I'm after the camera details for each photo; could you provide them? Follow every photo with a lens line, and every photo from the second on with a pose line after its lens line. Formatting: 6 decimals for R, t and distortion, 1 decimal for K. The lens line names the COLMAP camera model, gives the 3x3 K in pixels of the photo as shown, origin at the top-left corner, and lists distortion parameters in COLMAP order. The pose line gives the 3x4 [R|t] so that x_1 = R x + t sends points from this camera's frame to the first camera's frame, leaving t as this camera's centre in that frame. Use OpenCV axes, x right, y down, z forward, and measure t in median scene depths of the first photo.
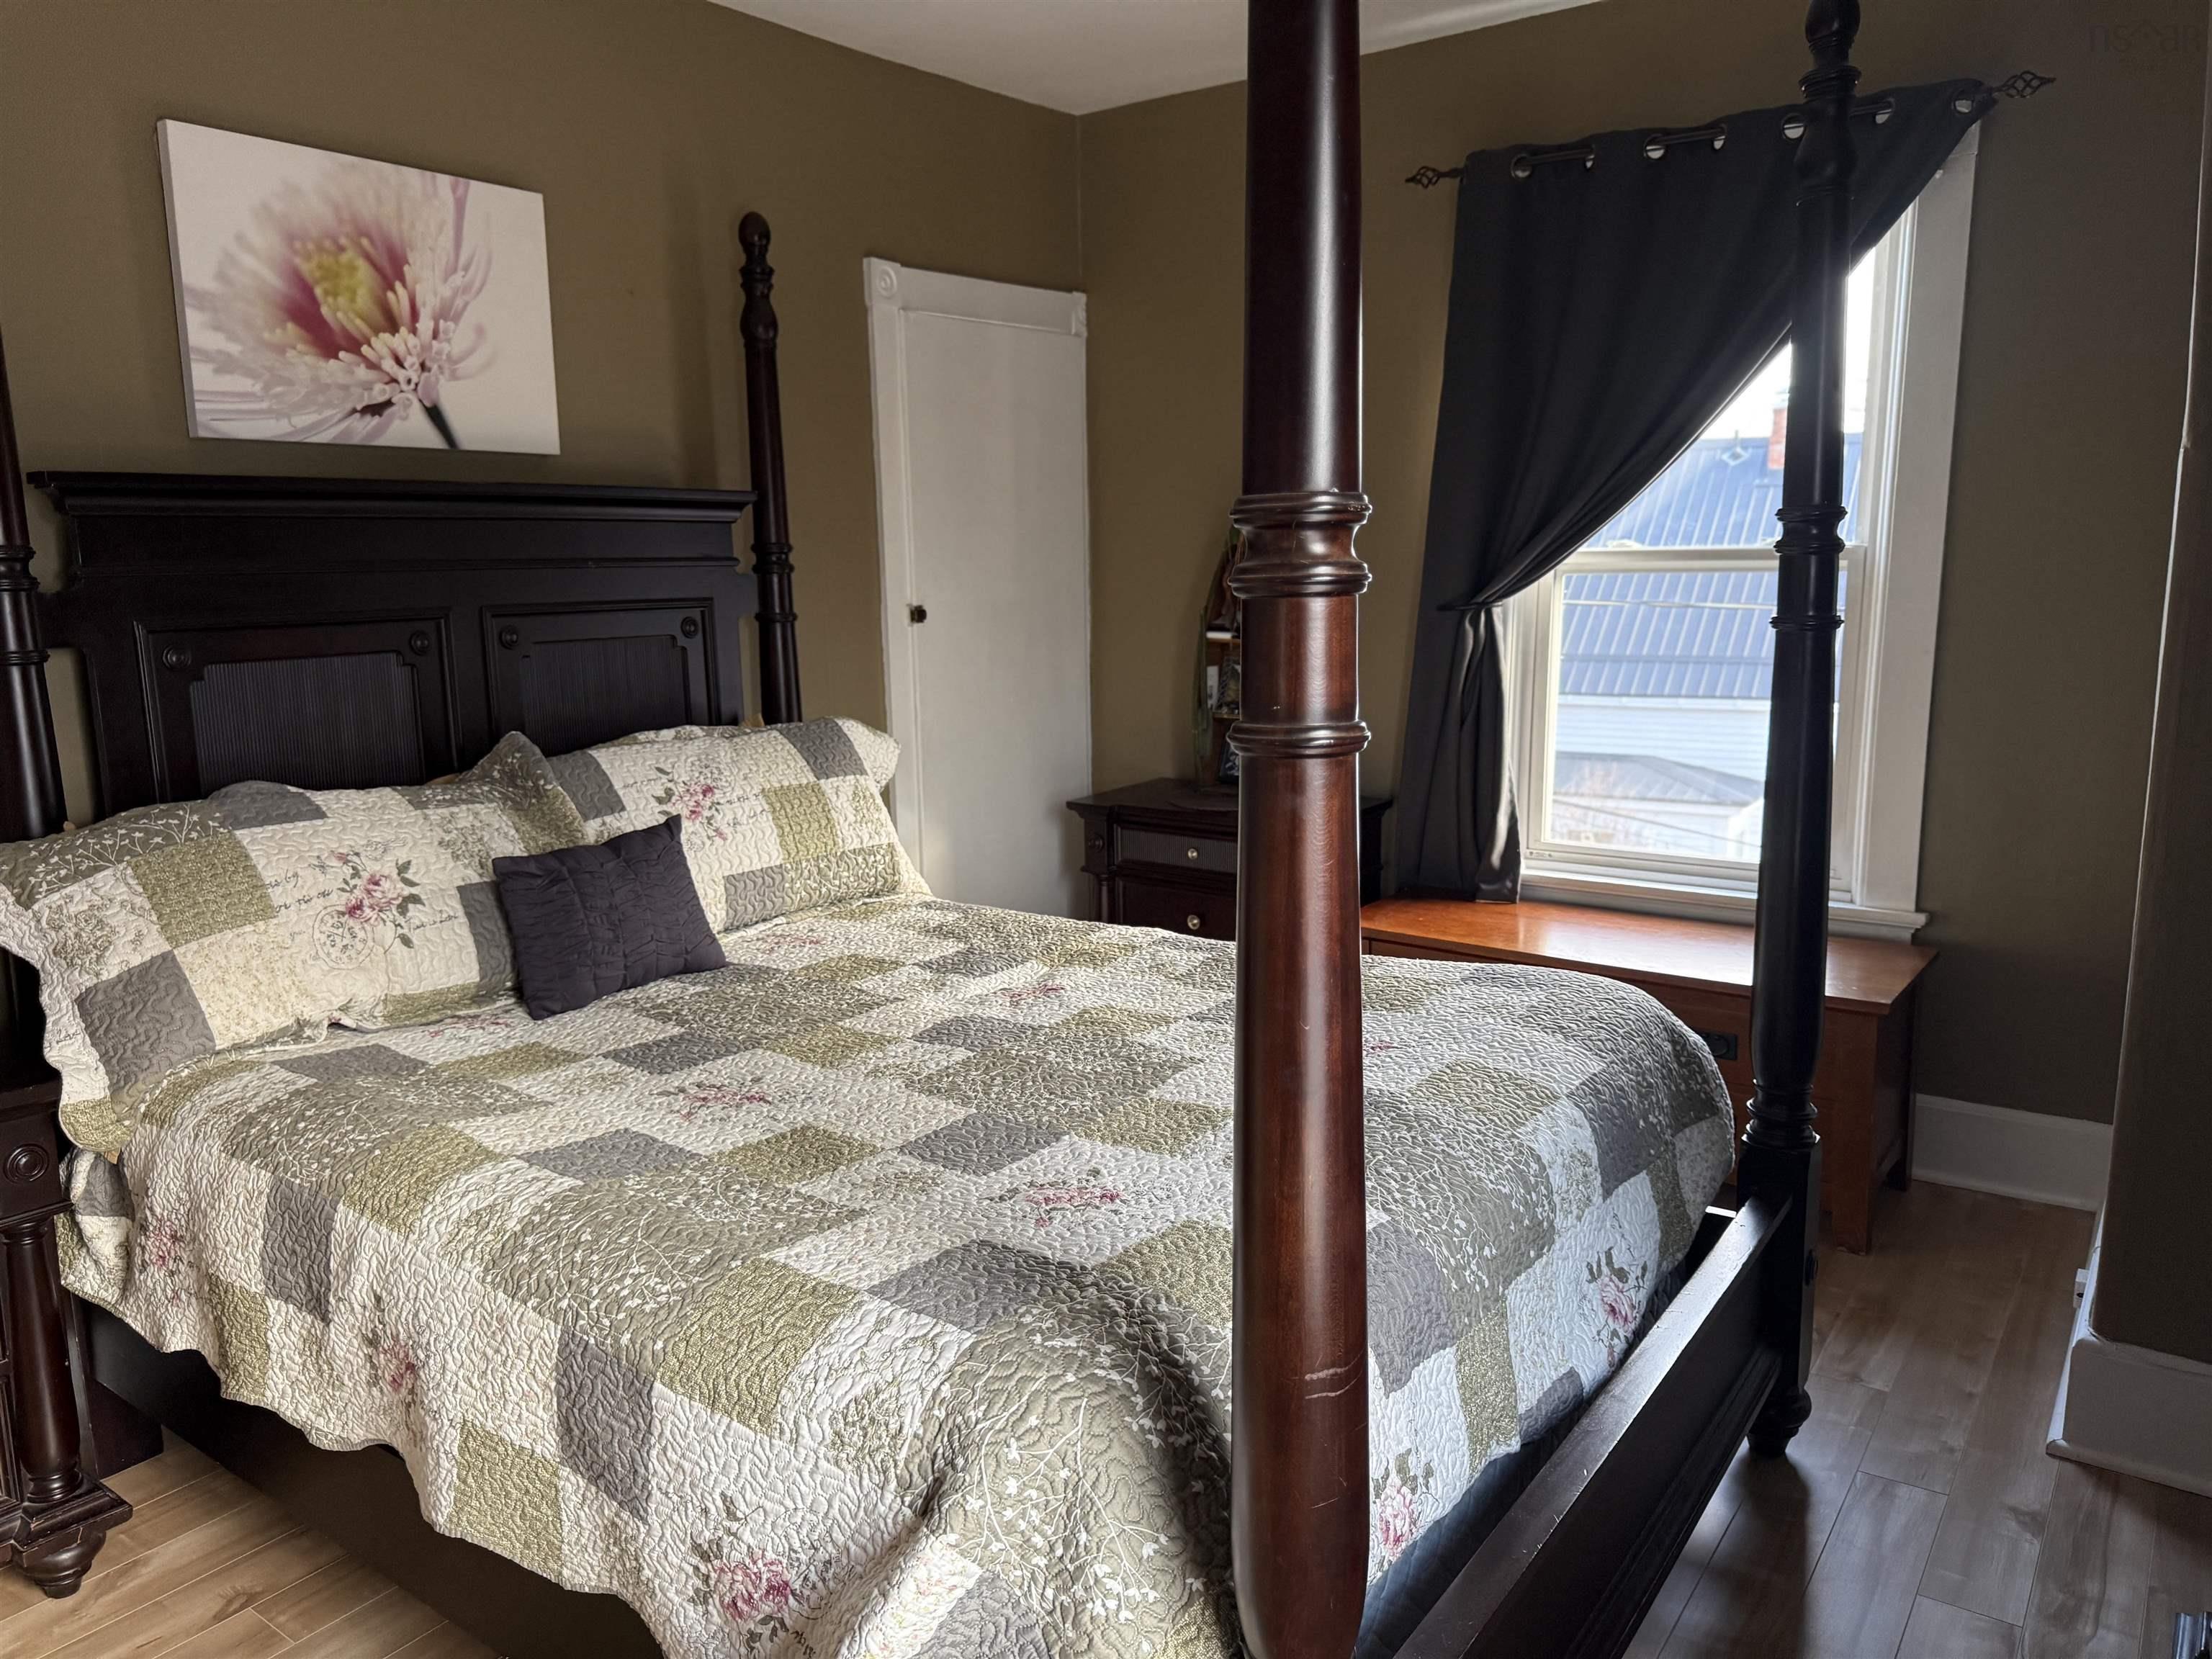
lens RADIAL K [[1563.3, 0, 1106.0], [0, 1563.3, 829.5], [0, 0, 1]] dist [0.053023, -0.001289]
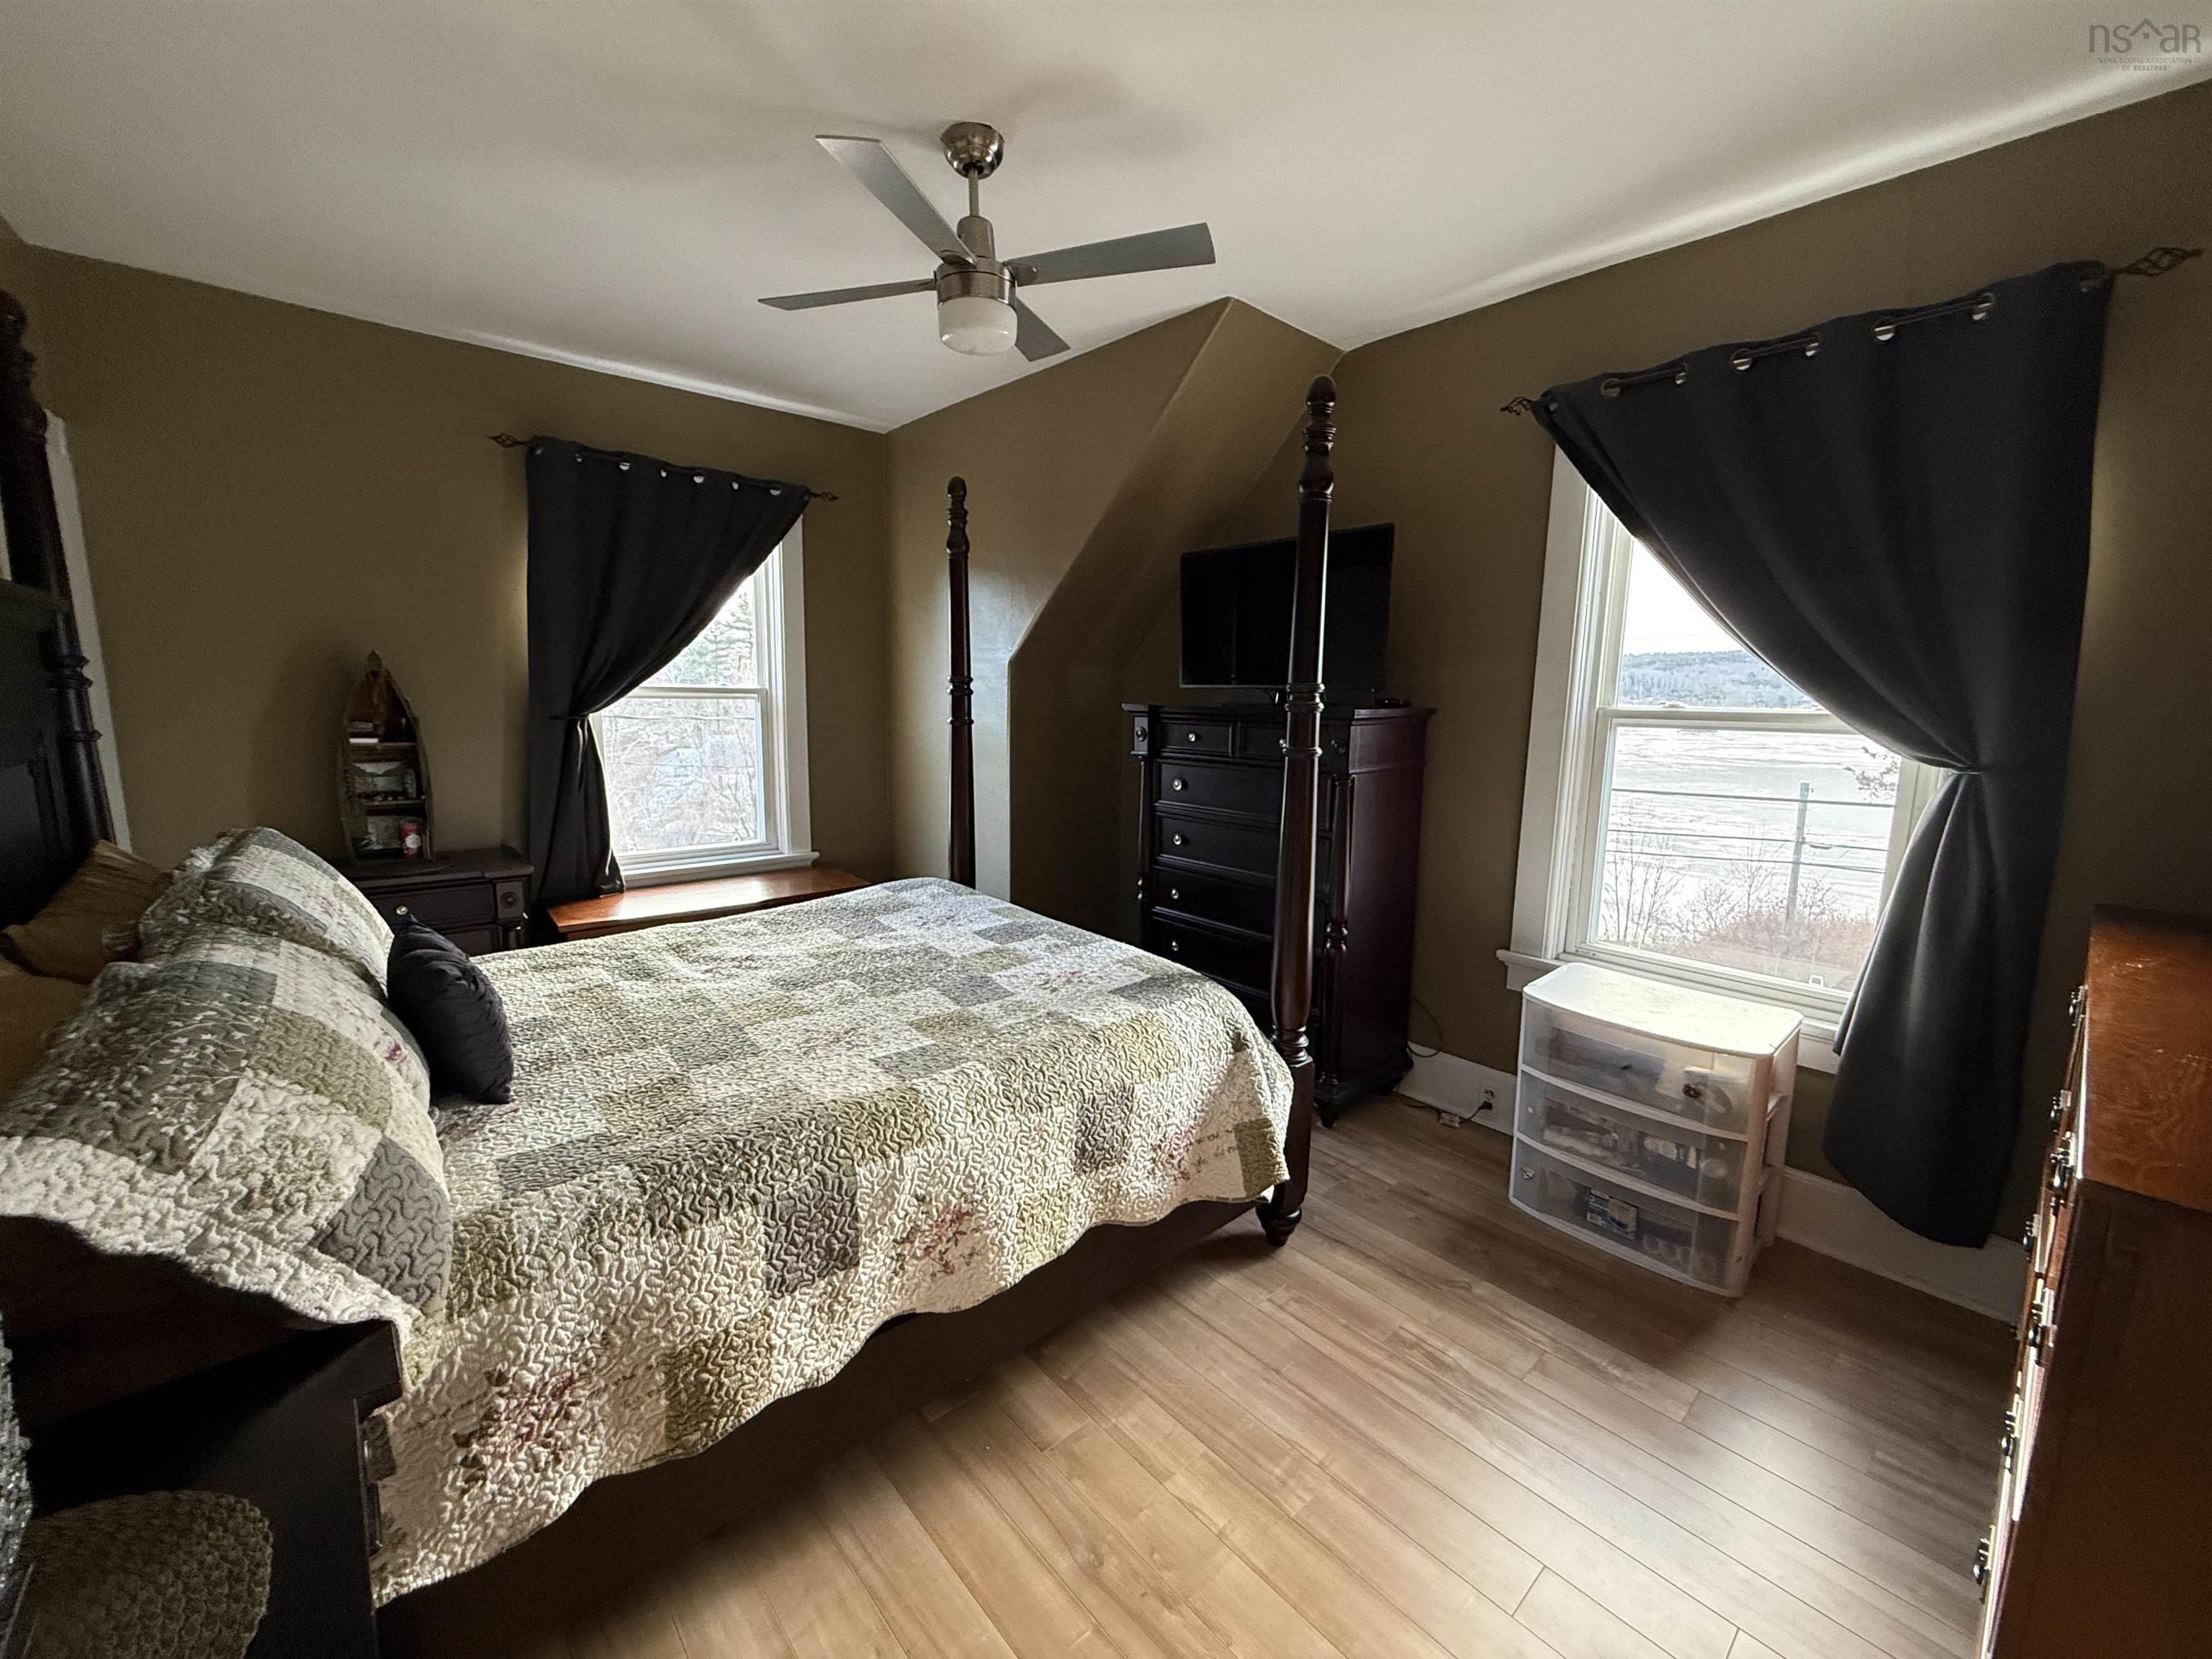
lens RADIAL K [[881.7, 0, 1106.0], [0, 881.7, 829.5], [0, 0, 1]] dist [0.001219, 0.000044]
pose [[0.201802, -0.133878, 0.970233, -0.856821], [0.143650, 0.983947, 0.105892, -0.072571], [-0.968835, 0.118004, 0.217794, 0.456268]]
